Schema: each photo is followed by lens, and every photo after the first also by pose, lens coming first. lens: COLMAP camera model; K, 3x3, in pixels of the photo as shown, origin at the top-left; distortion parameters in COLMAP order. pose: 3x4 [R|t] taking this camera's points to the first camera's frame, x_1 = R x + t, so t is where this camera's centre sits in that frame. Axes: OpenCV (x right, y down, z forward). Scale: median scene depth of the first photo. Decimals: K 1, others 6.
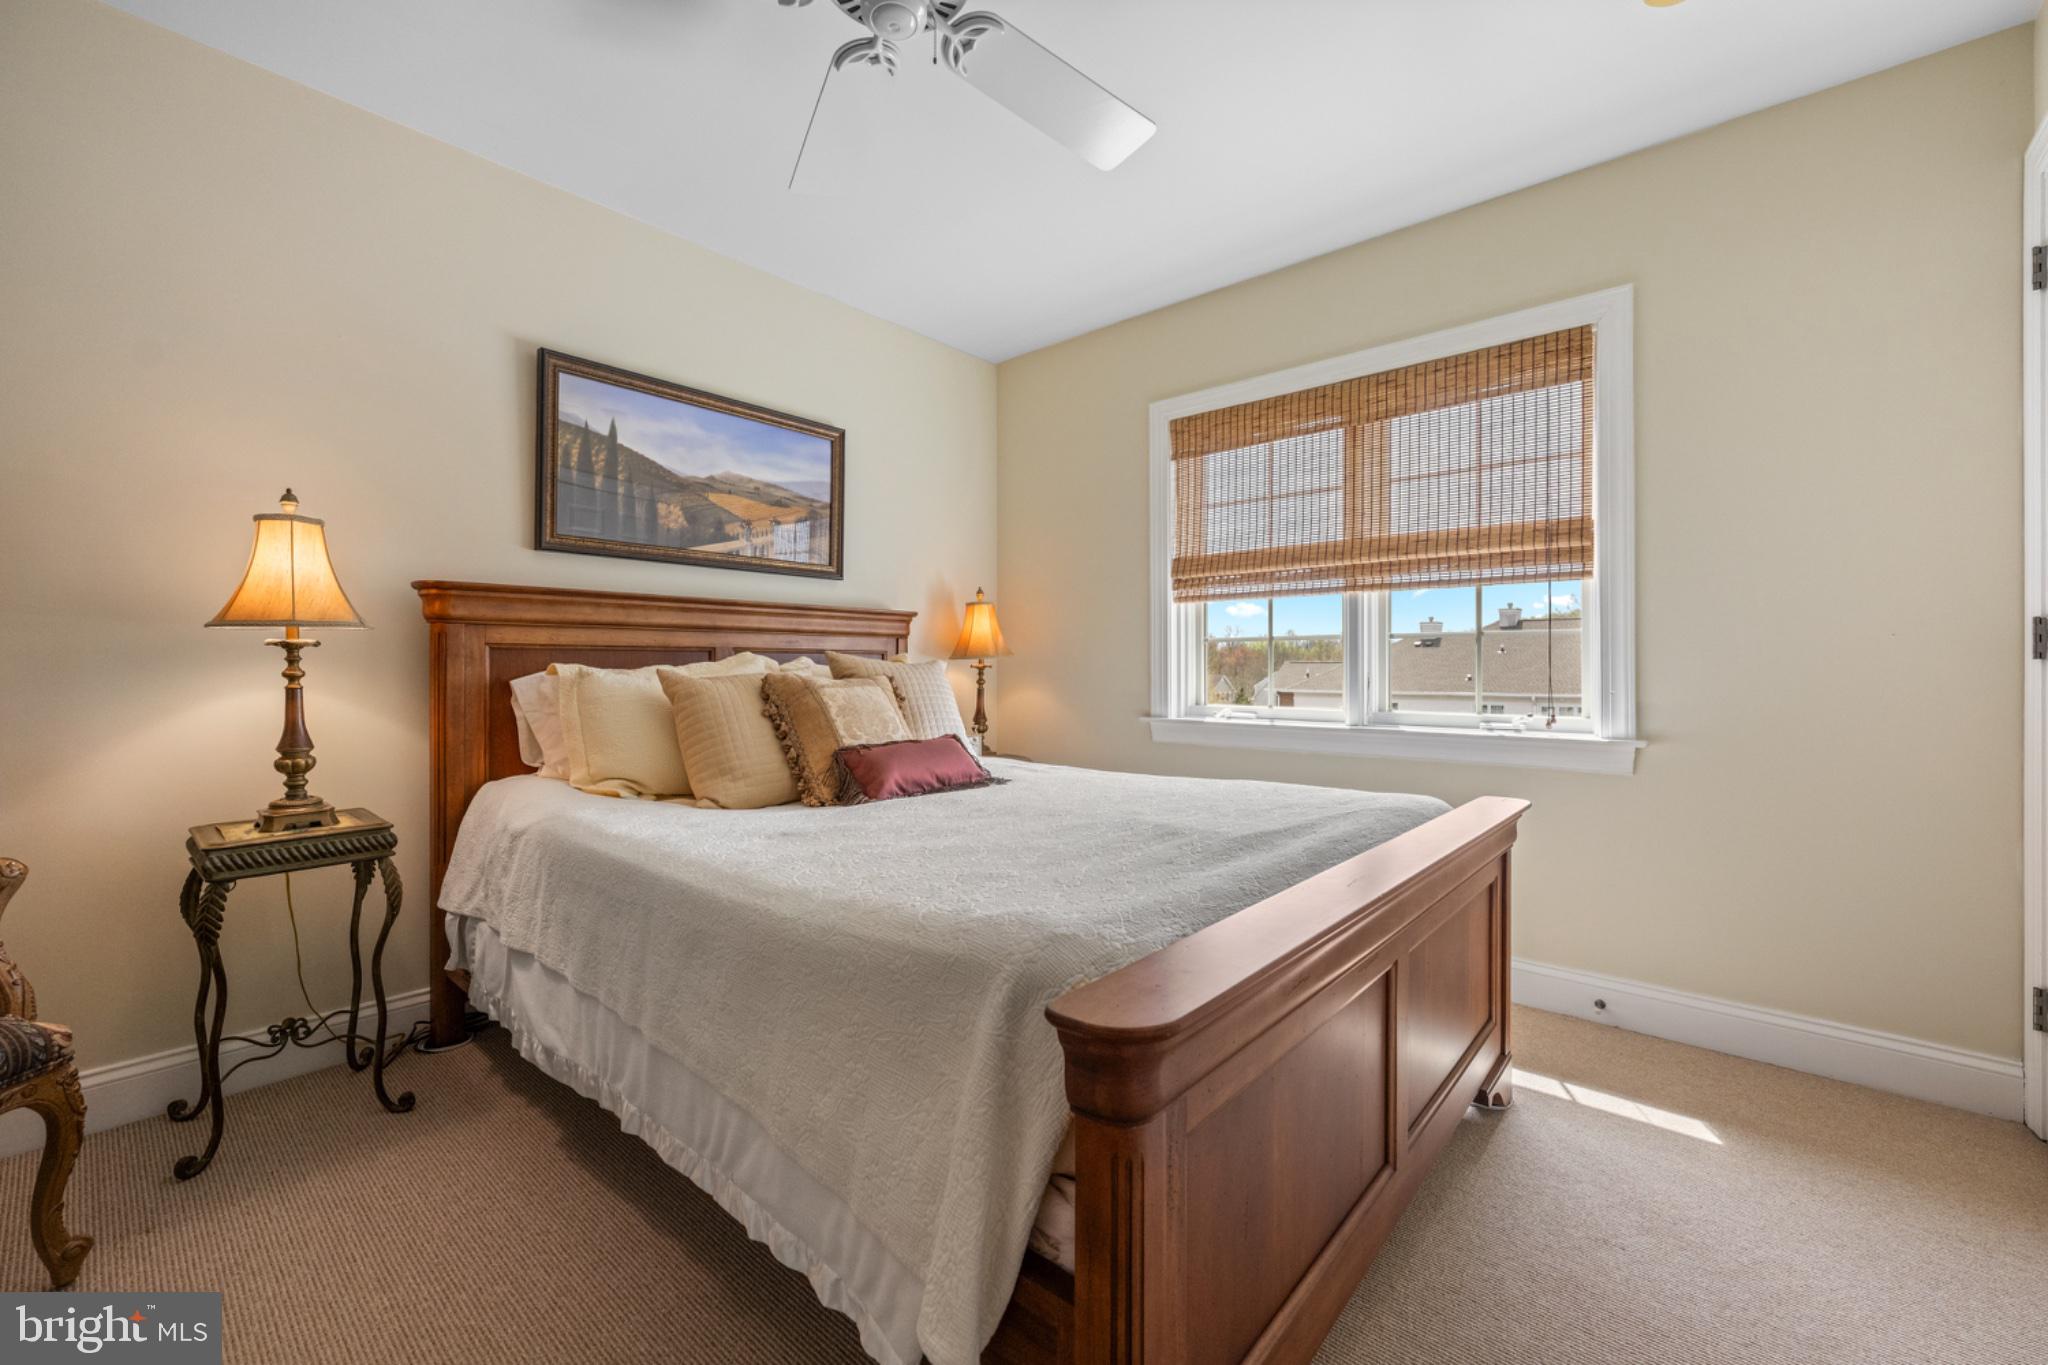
lens RADIAL K [[823.0, 0, 1025.7], [0, 823.0, 666.9], [0, 0, 1]] dist [0.003375, 0.000424]
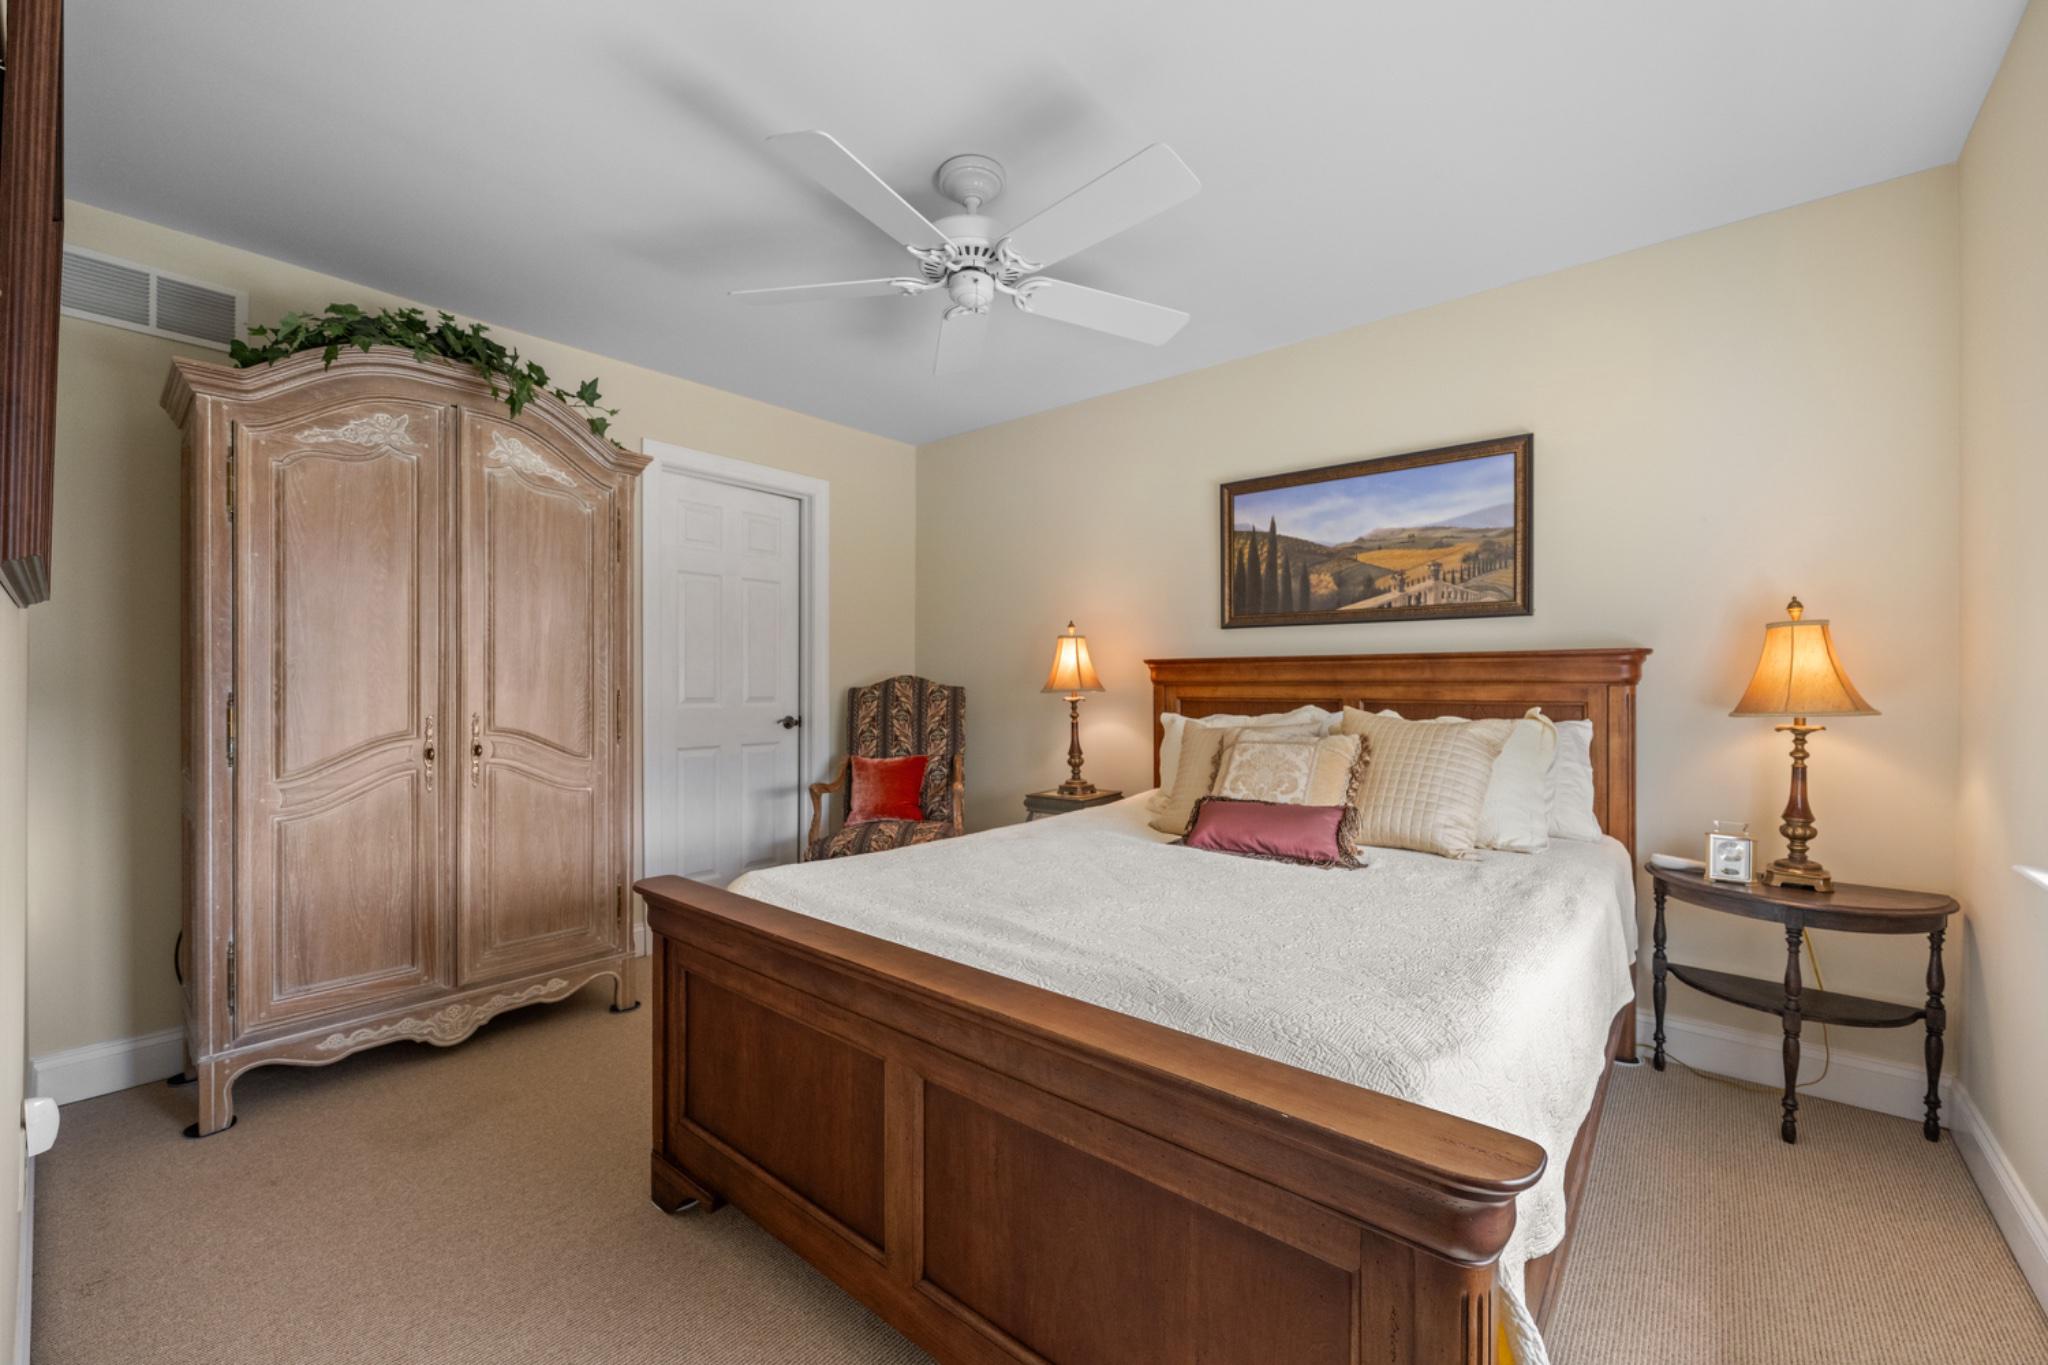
lens RADIAL K [[823.0, 0, 1027.0], [0, 823.0, 683.2], [0, 0, 1]] dist [0.003375, 0.000424]
pose [[0.023295, -0.001127, -0.999728, 0.710003], [-0.000625, 0.999999, -0.001142, -0.043976], [0.999728, 0.000652, 0.023295, 0.570510]]
